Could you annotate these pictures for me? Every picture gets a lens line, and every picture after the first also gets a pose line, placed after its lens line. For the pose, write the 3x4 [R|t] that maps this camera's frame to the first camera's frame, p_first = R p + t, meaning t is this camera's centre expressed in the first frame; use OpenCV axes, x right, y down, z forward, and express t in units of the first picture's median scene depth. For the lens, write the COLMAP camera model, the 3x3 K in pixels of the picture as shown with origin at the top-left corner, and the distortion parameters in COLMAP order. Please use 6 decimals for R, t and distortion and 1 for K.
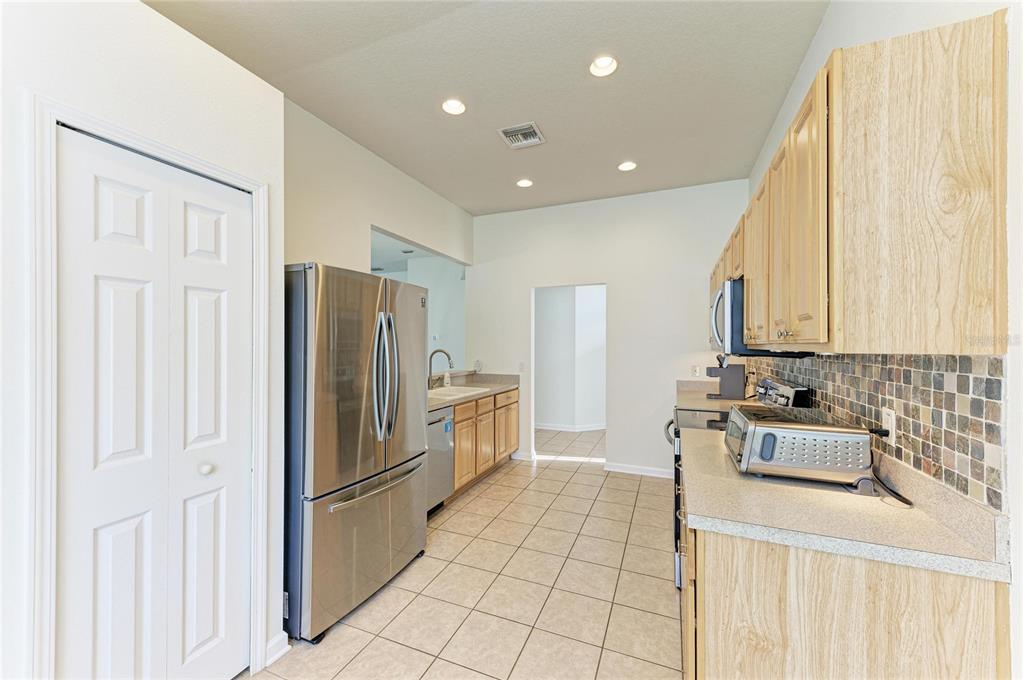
lens RADIAL K [[388.9, 0, 511.5], [0, 388.9, 340.0], [0, 0, 1]] dist [0.002837, 0.000066]
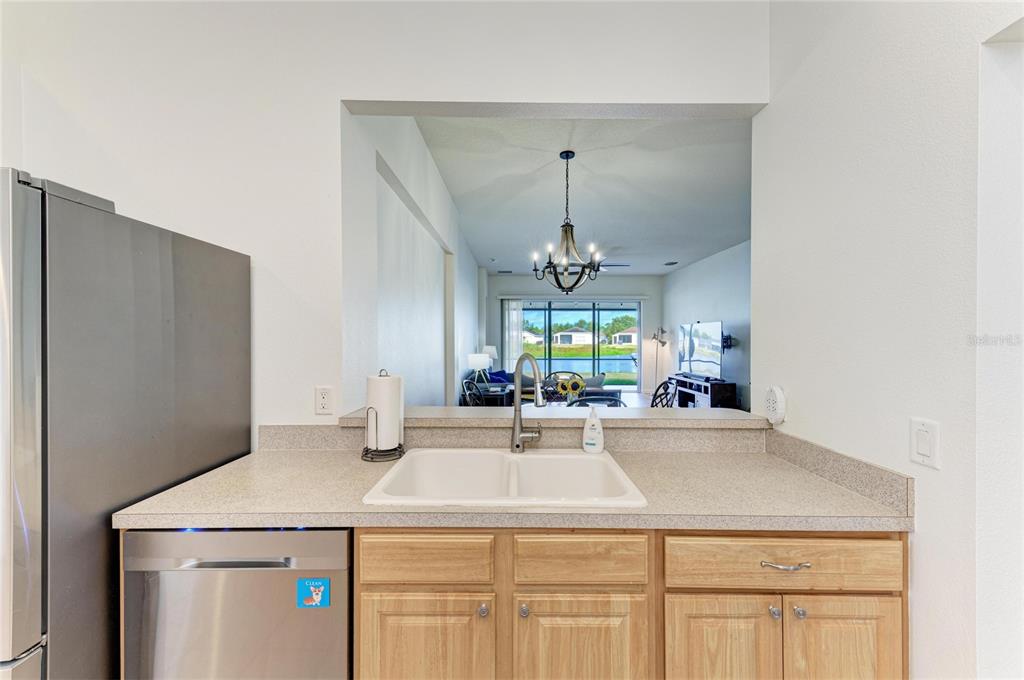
lens RADIAL K [[403.3, 0, 512.0], [0, 403.3, 340.0], [0, 0, 1]] dist [0.001192, 0.000071]
pose [[0.385628, 0.004057, -0.922645, 0.190728], [0.003304, 0.999978, 0.005778, 0.008922], [0.922648, -0.005277, 0.385606, 0.898381]]
